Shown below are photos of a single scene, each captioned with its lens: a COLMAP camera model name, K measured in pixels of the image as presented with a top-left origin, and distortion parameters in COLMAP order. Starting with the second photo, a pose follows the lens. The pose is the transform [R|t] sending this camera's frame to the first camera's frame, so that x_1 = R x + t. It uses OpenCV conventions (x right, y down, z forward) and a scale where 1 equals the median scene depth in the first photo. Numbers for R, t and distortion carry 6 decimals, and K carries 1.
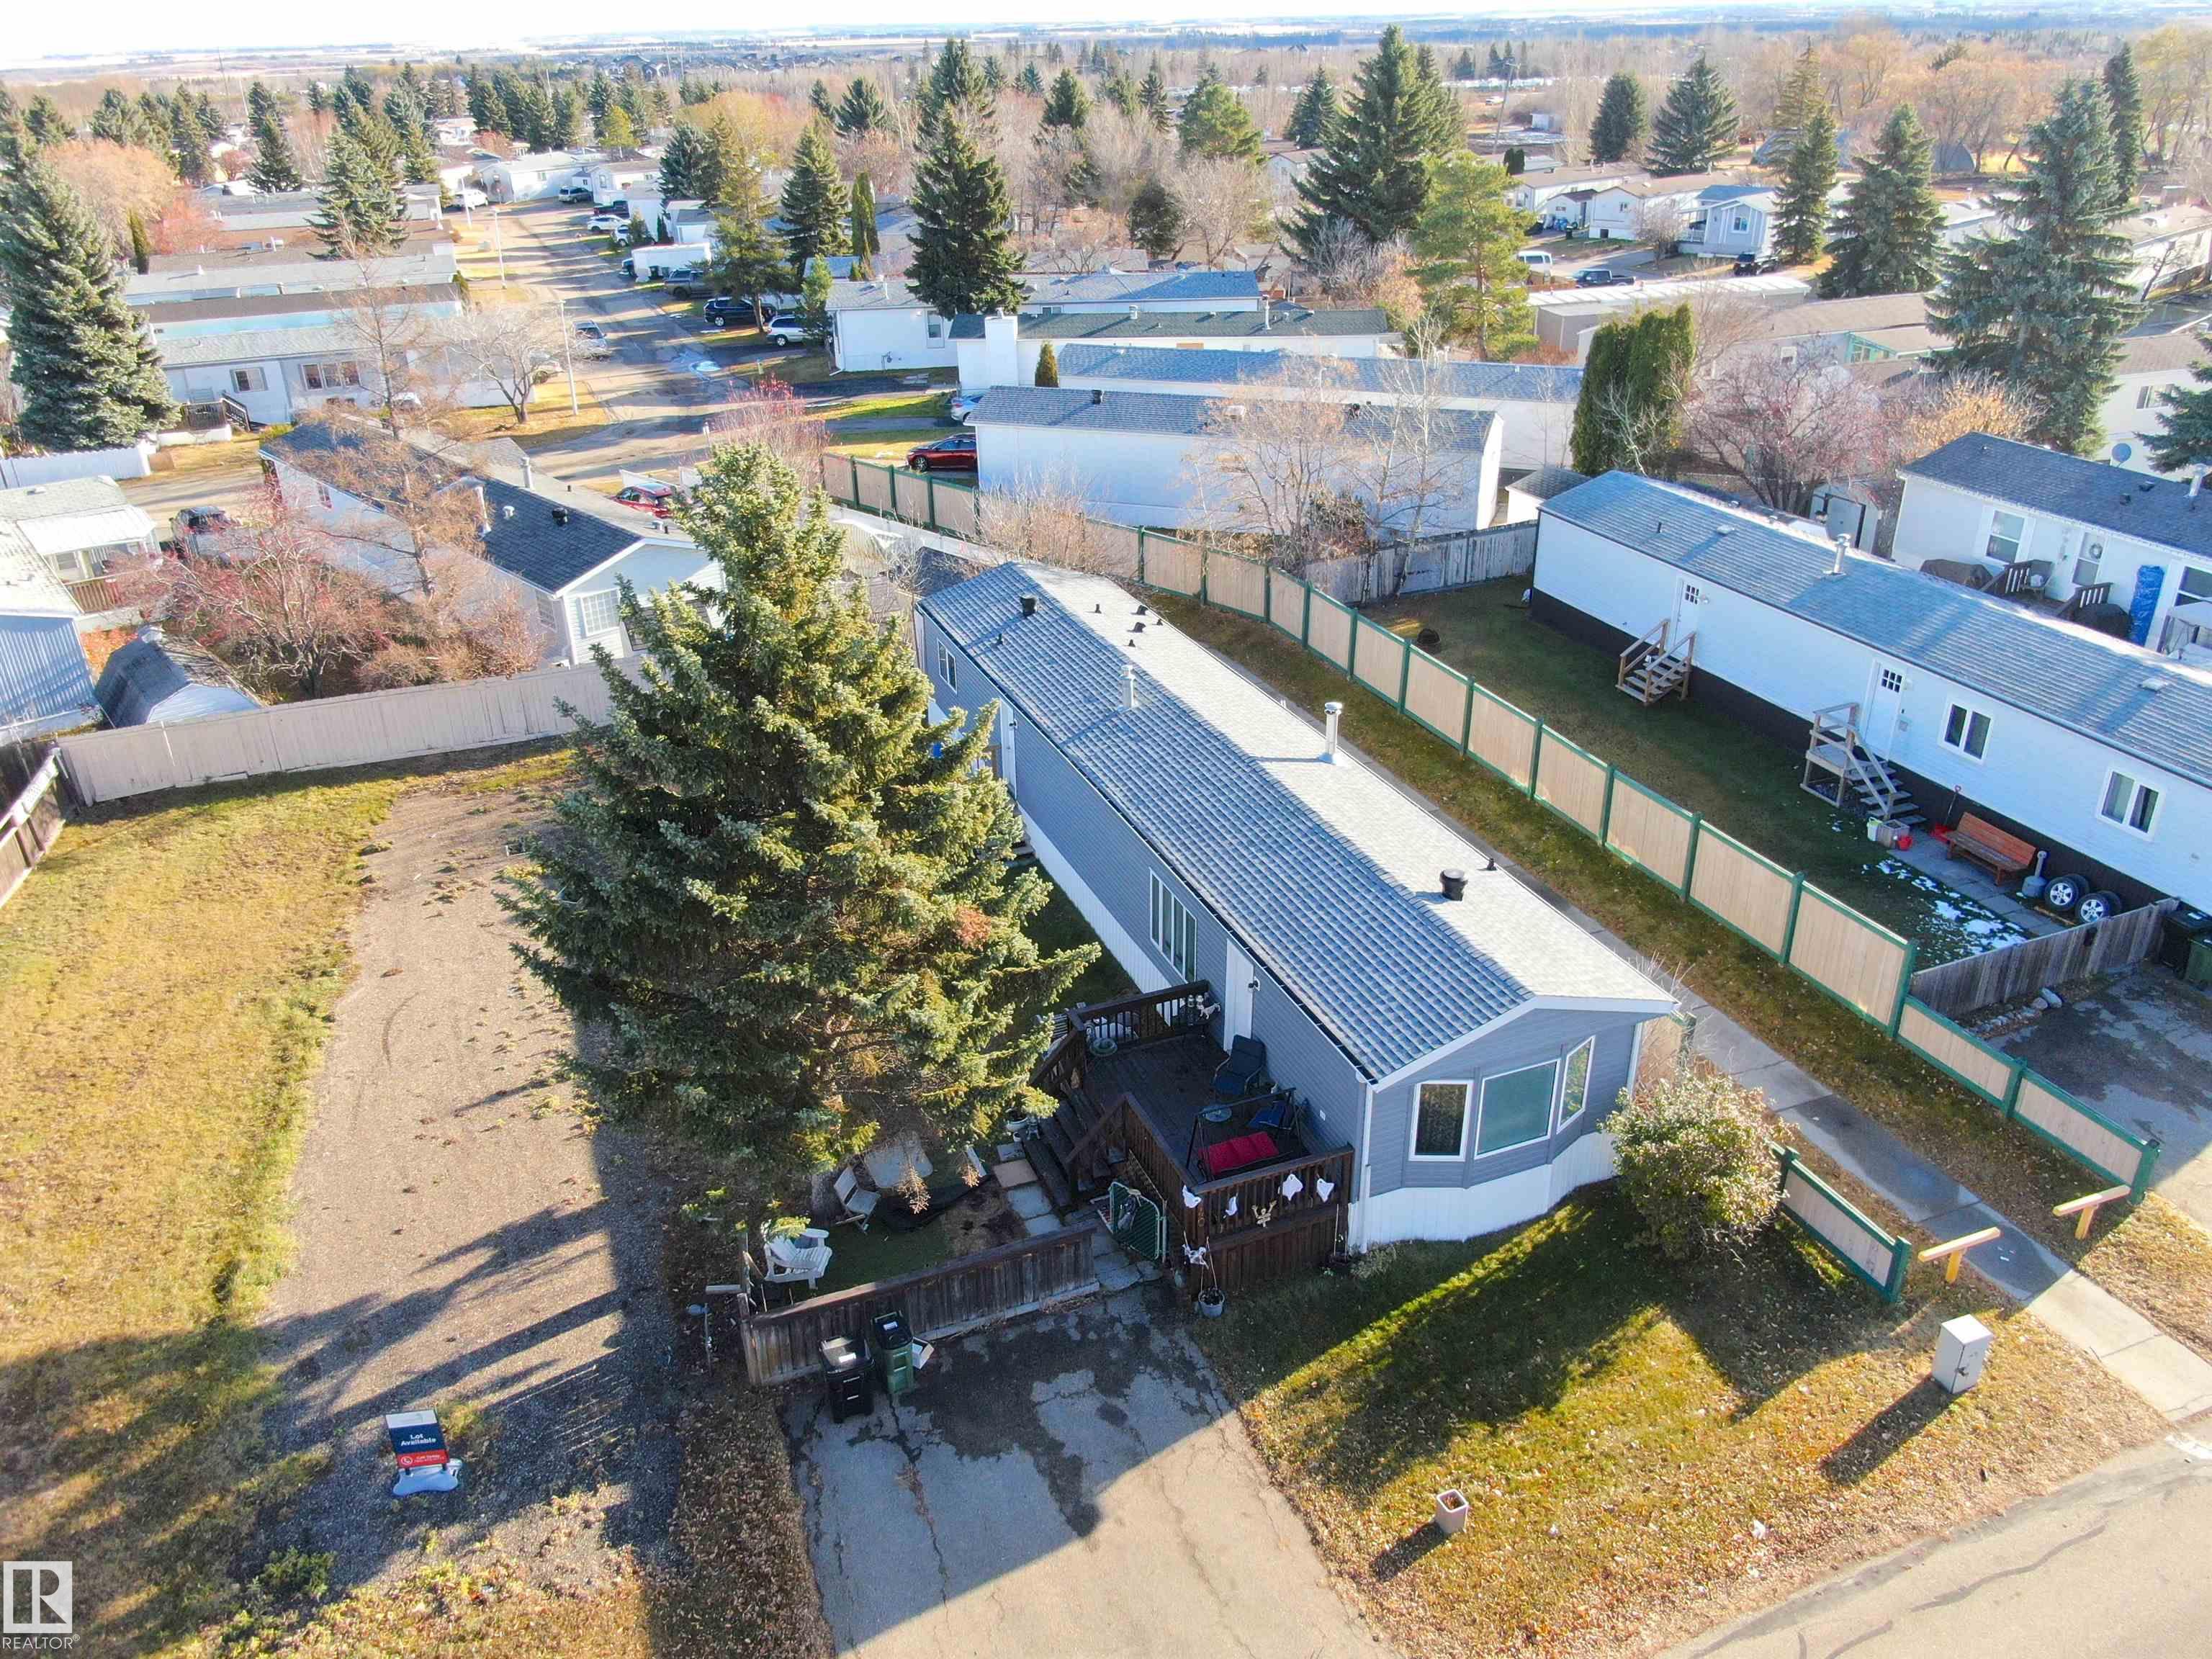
lens RADIAL K [[1618.8, 0, 1106.0], [0, 1618.8, 829.5], [0, 0, 1]] dist [-0.009691, 0.000171]
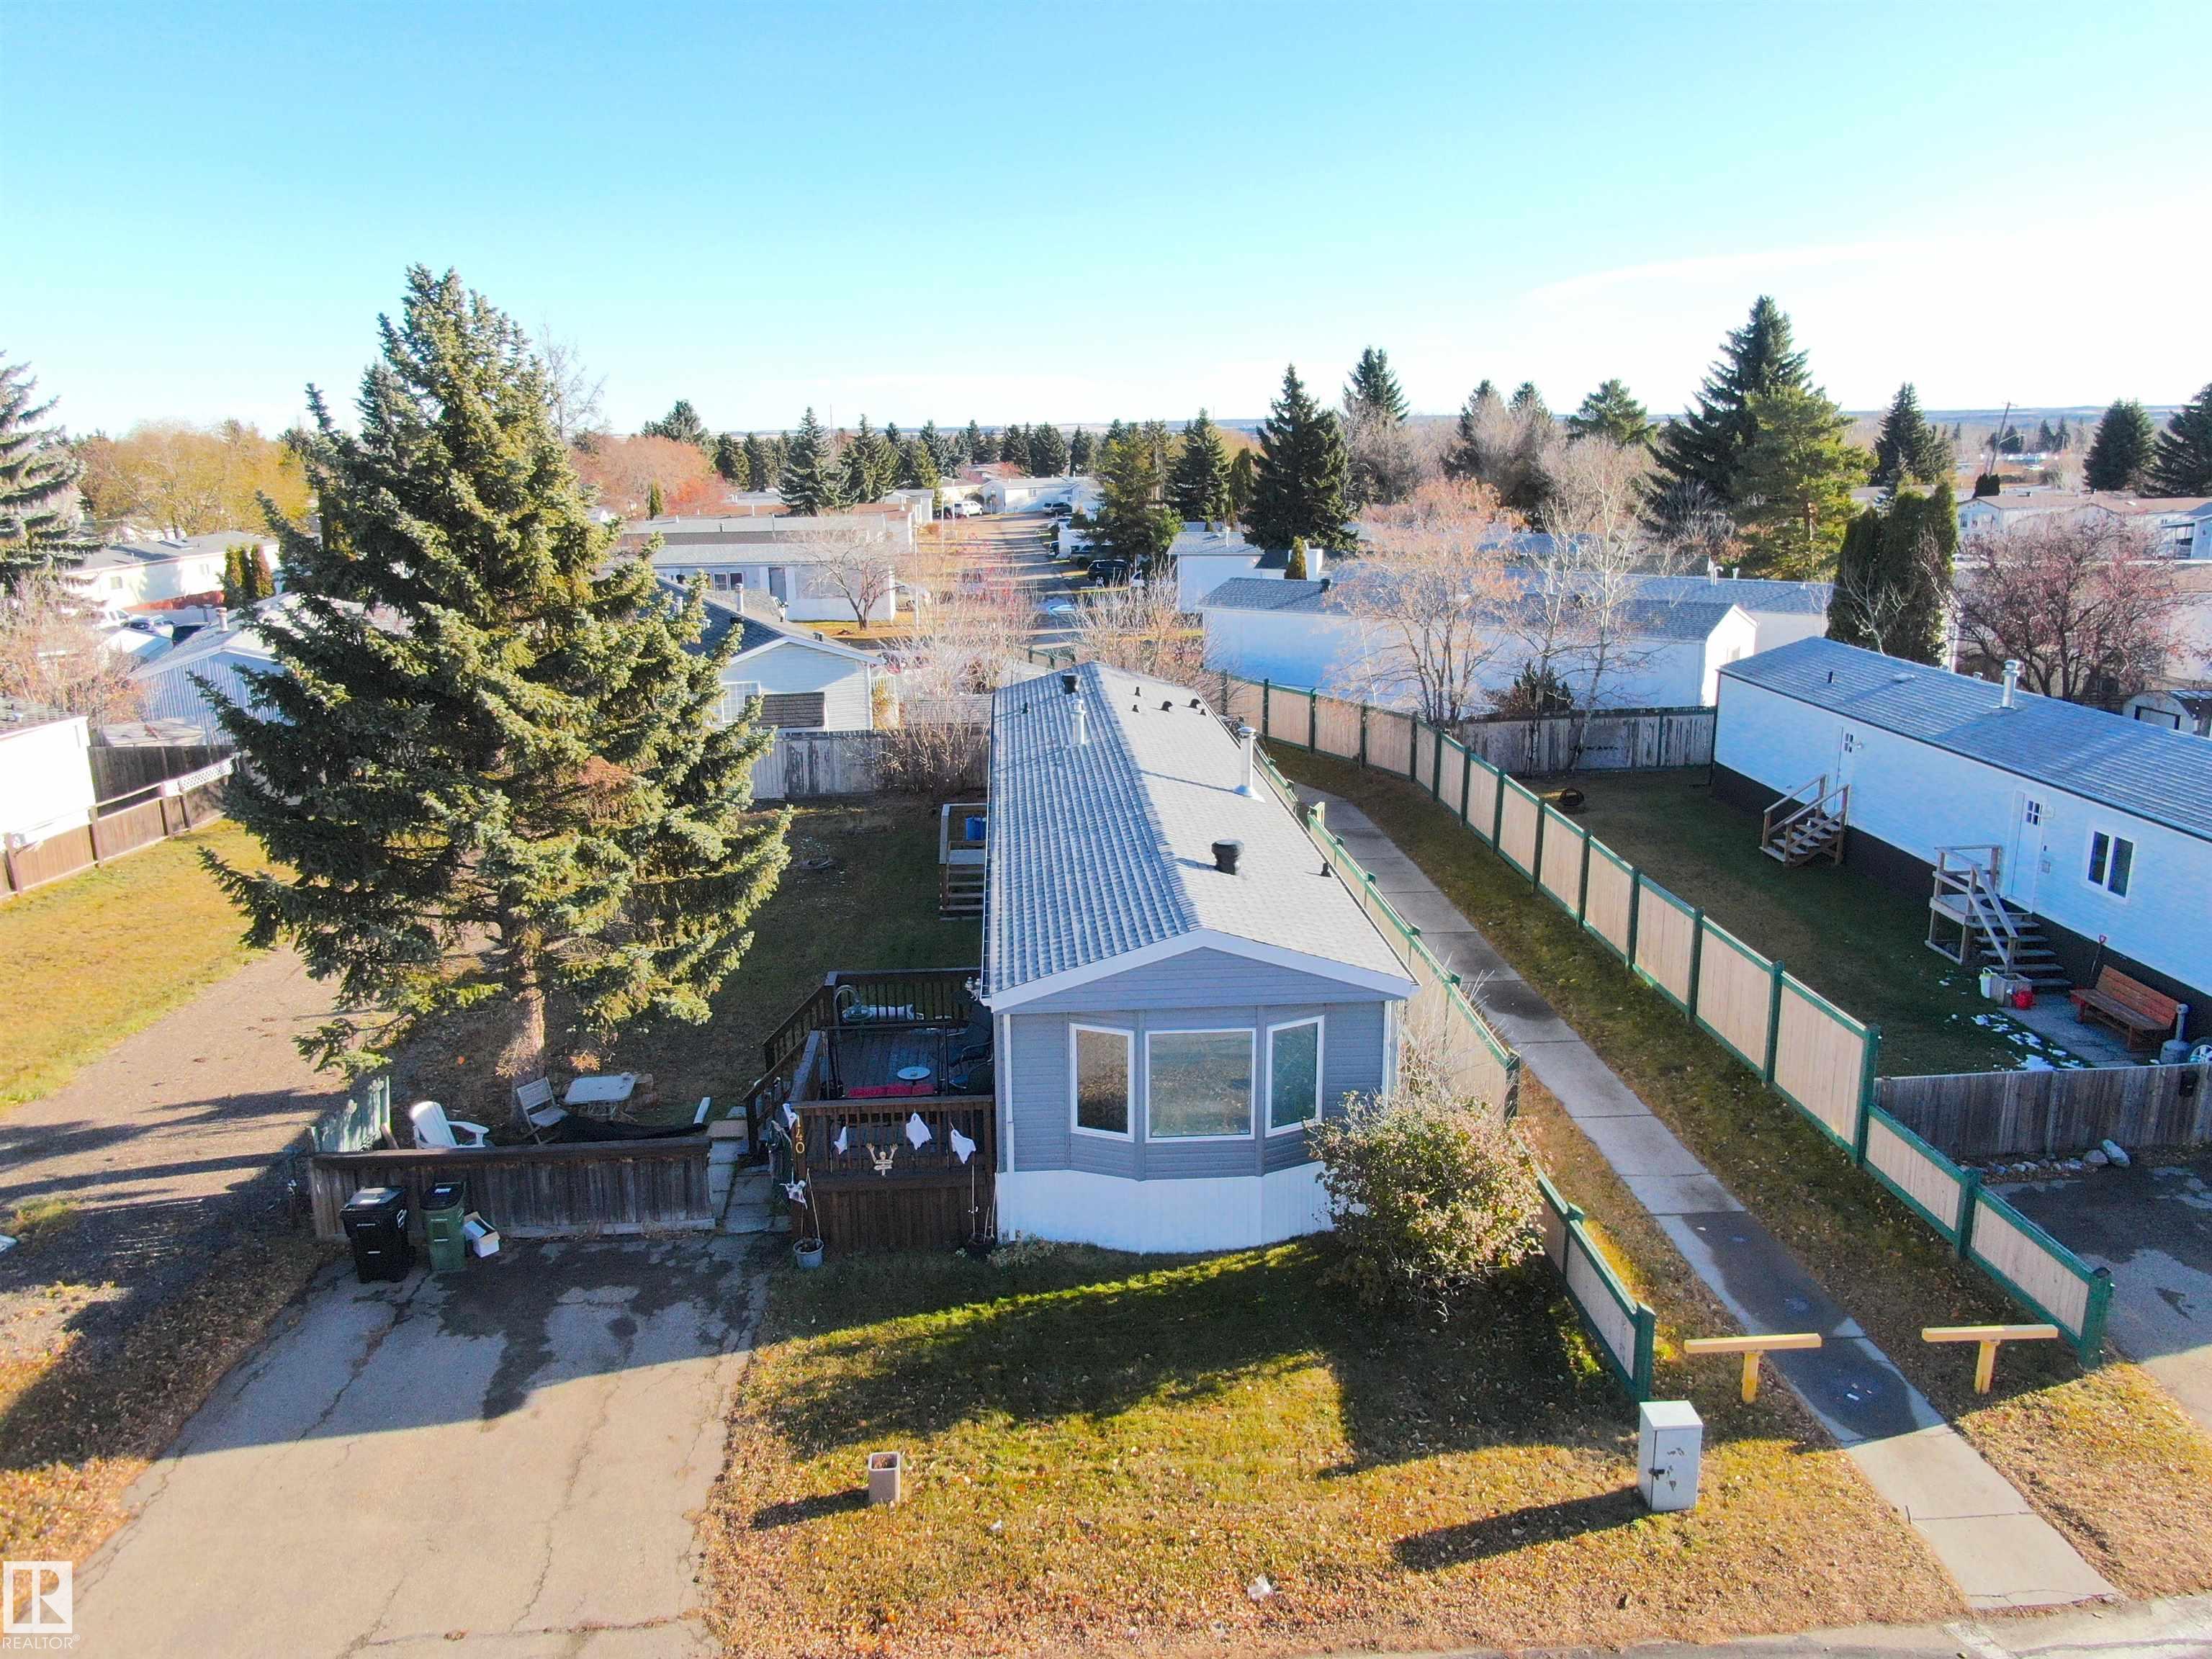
lens RADIAL K [[1618.8, 0, 1106.0], [0, 1618.8, 829.5], [0, 0, 1]] dist [-0.009691, 0.000171]
pose [[0.950249, 0.081771, -0.300567, 0.363576], [-0.143343, 0.971481, -0.188884, 0.170017], [0.276550, 0.222571, 0.934870, 0.150159]]
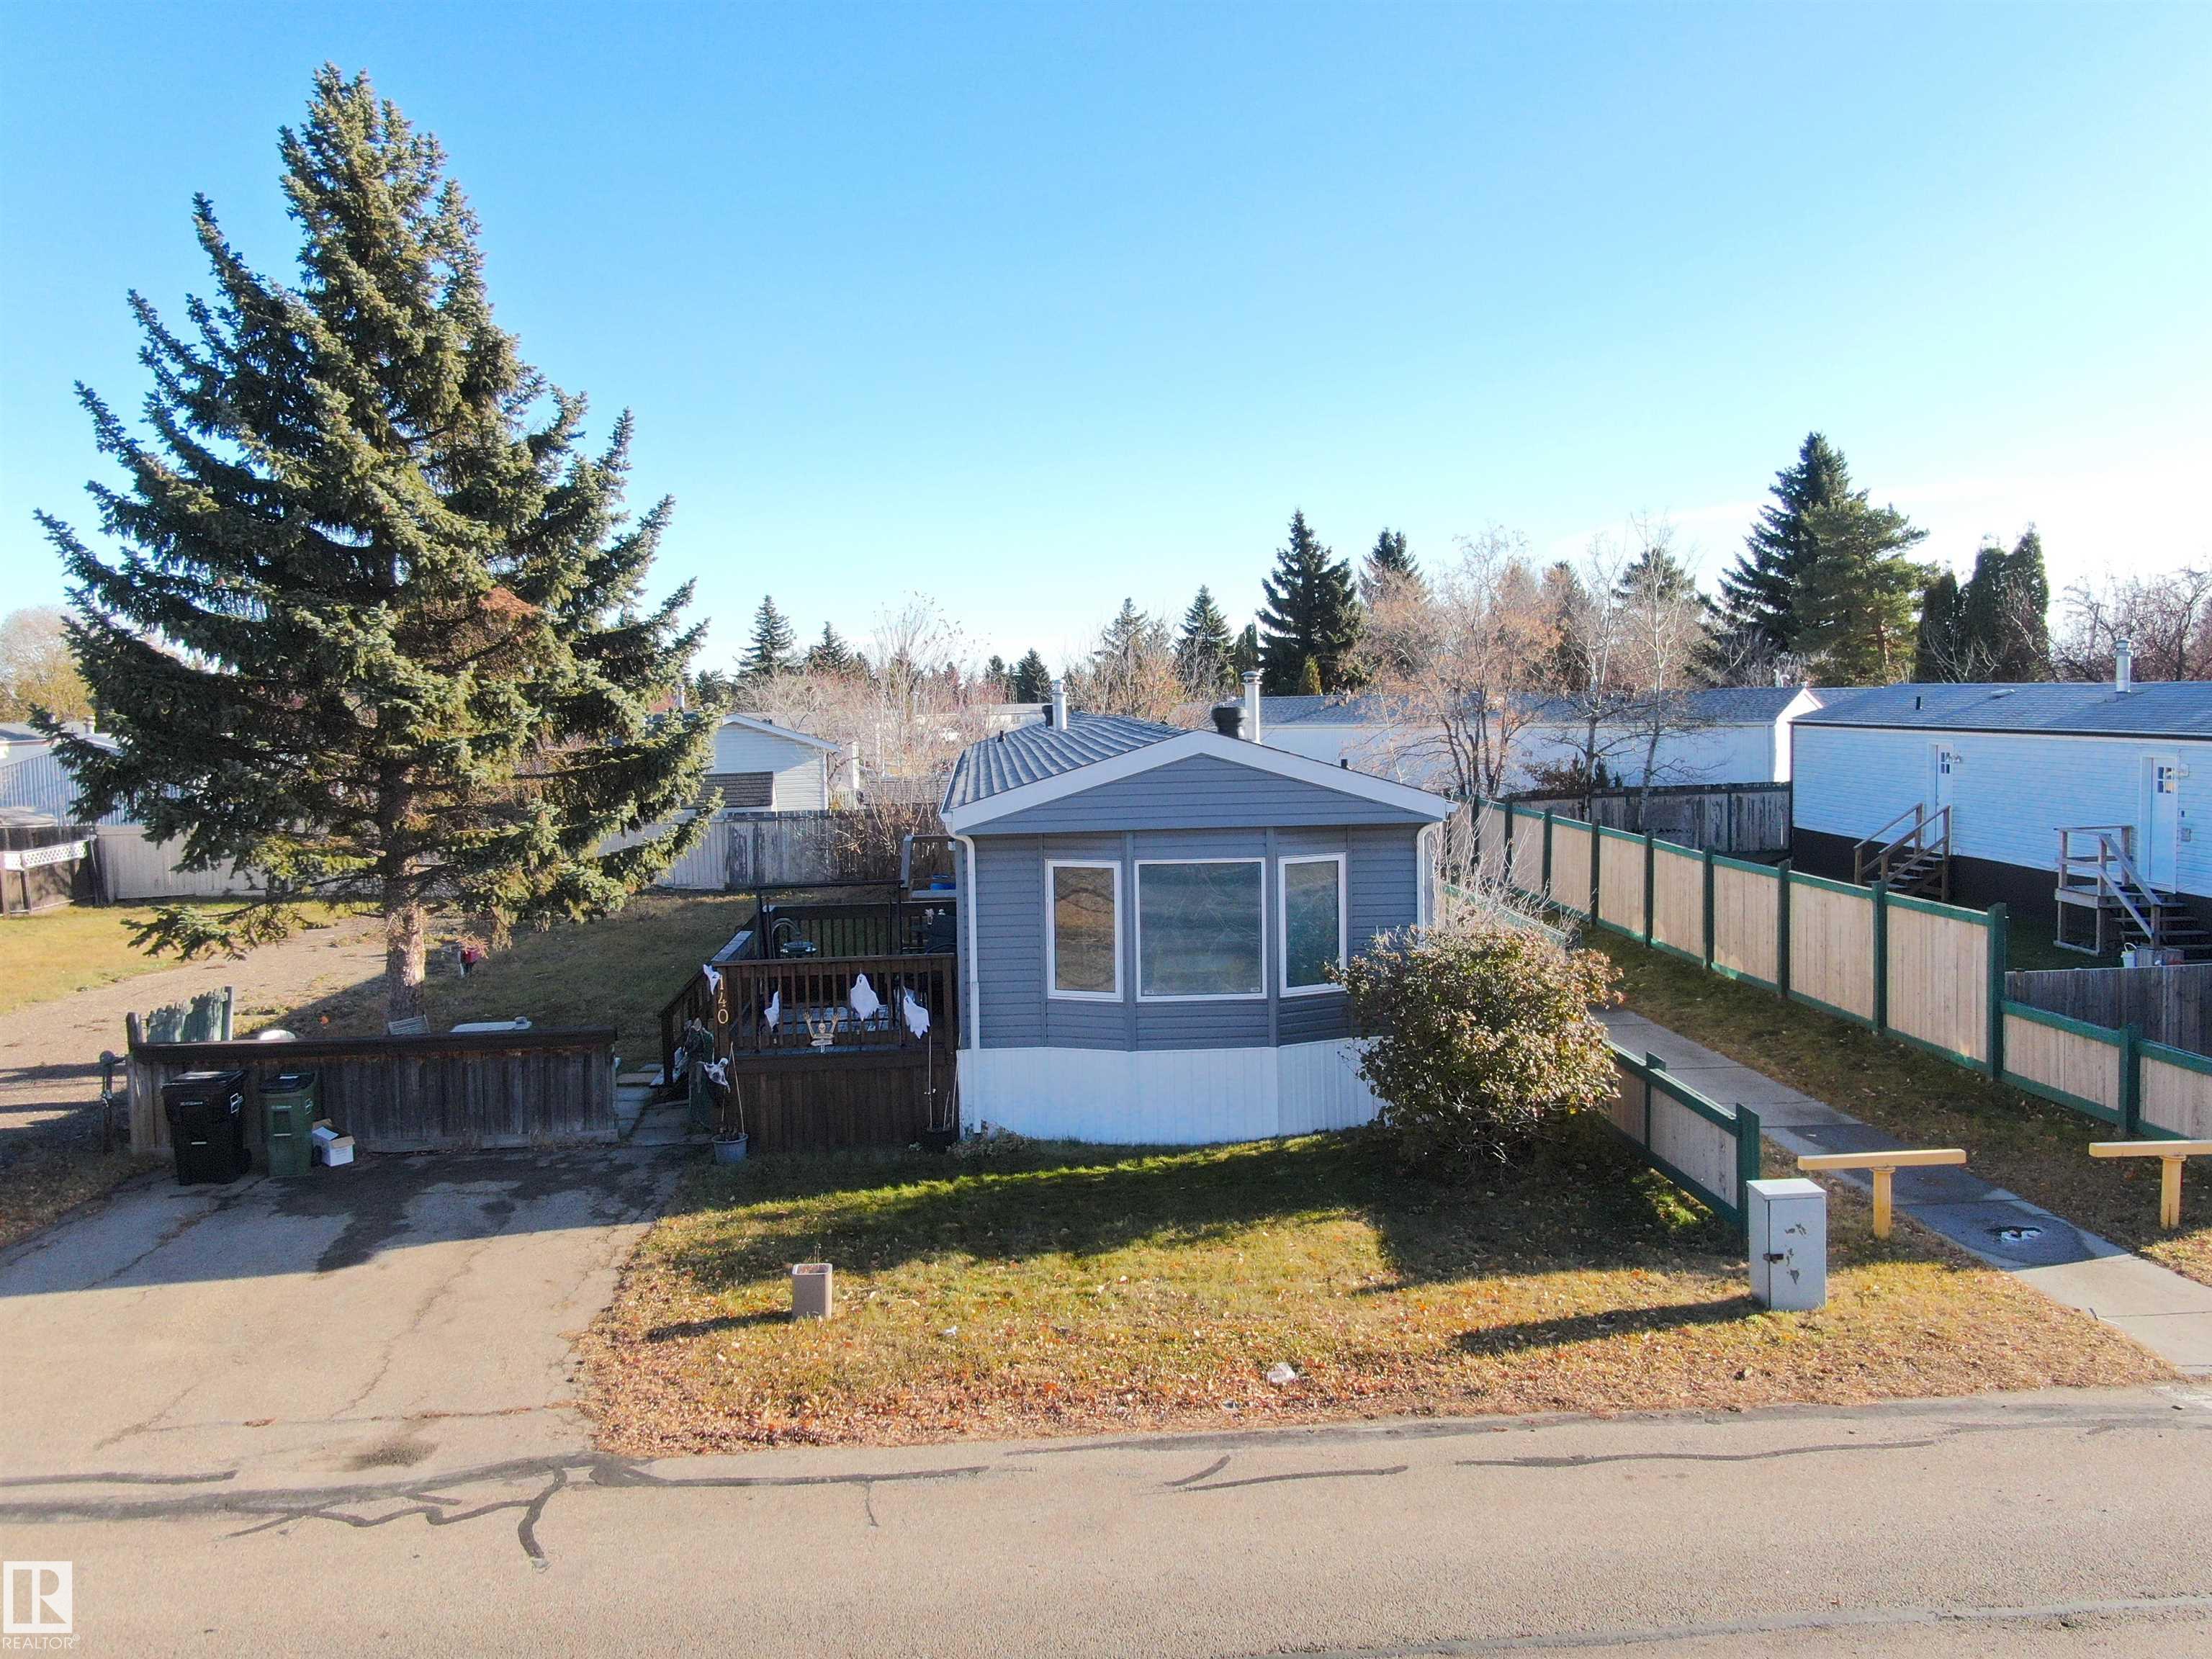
lens RADIAL K [[1841.7, 0, 1106.0], [0, 1841.7, 829.5], [0, 0, 1]] dist [0.007802, -0.010063]
pose [[0.951506, 0.022431, -0.306812, 0.372474], [-0.134237, 0.927653, -0.348483, 0.337276], [0.276798, 0.372769, 0.885678, 0.221183]]
